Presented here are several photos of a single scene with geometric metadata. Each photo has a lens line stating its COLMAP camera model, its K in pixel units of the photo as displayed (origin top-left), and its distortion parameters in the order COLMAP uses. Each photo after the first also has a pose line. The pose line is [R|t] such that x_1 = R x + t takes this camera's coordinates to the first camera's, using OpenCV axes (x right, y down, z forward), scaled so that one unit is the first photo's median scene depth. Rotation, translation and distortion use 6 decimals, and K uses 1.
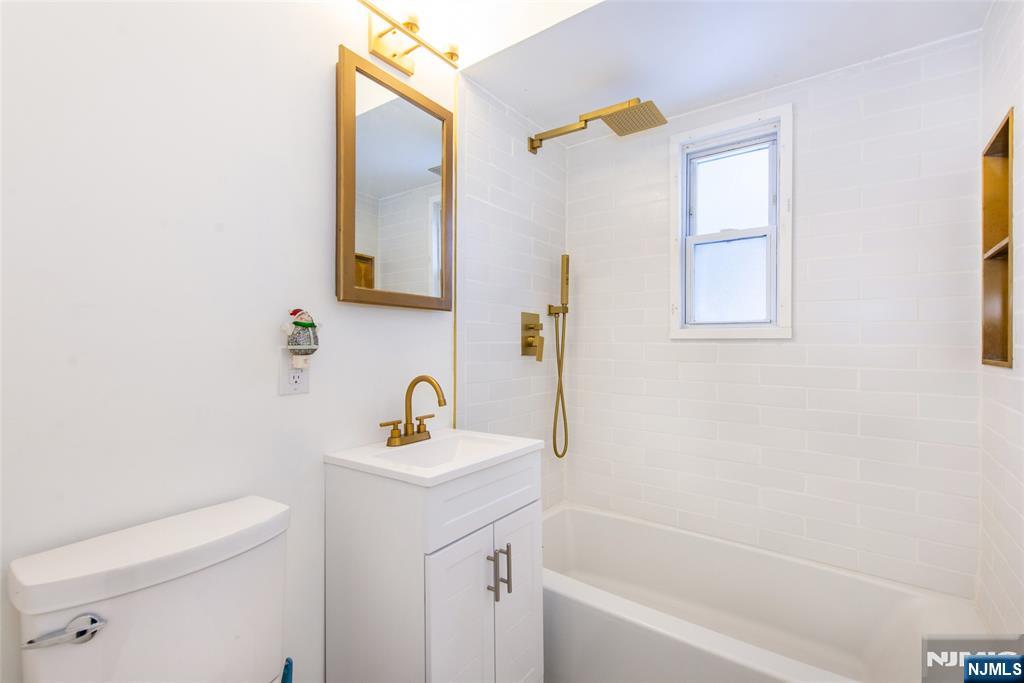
lens RADIAL K [[451.9, 0, 513.9], [0, 451.9, 343.2], [0, 0, 1]] dist [0.010424, -0.001681]
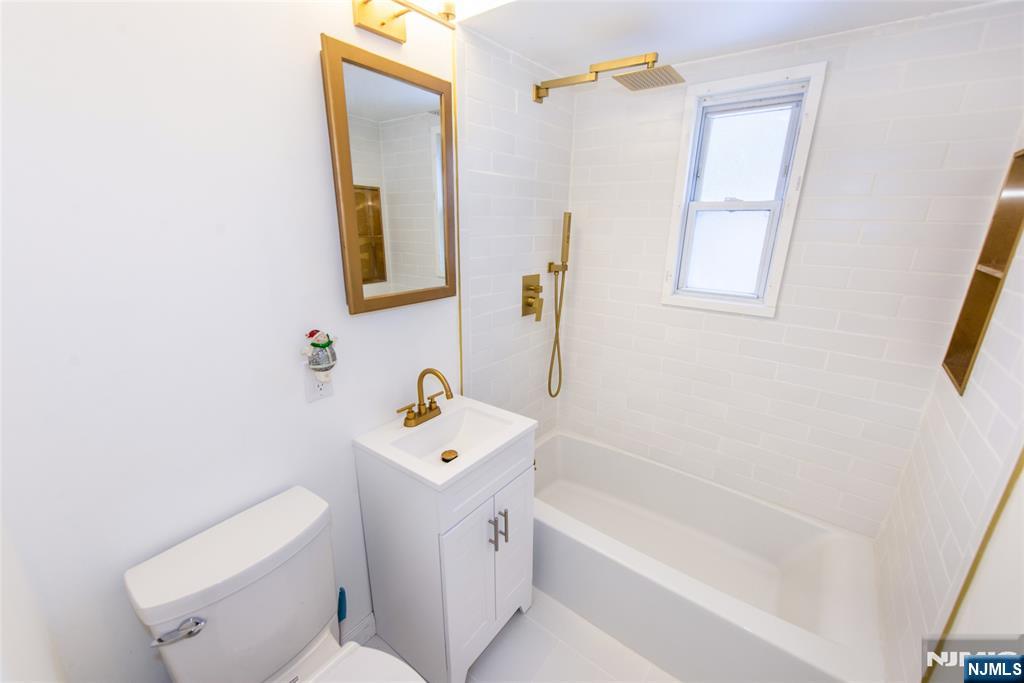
lens RADIAL K [[415.2, 0, 511.7], [0, 415.2, 345.7], [0, 0, 1]] dist [0.010366, -0.000452]
pose [[0.999758, 0.016235, -0.014877, 0.009450], [-0.011065, 0.954486, 0.298049, -0.231142], [0.019039, -0.297812, 0.954435, 0.028666]]
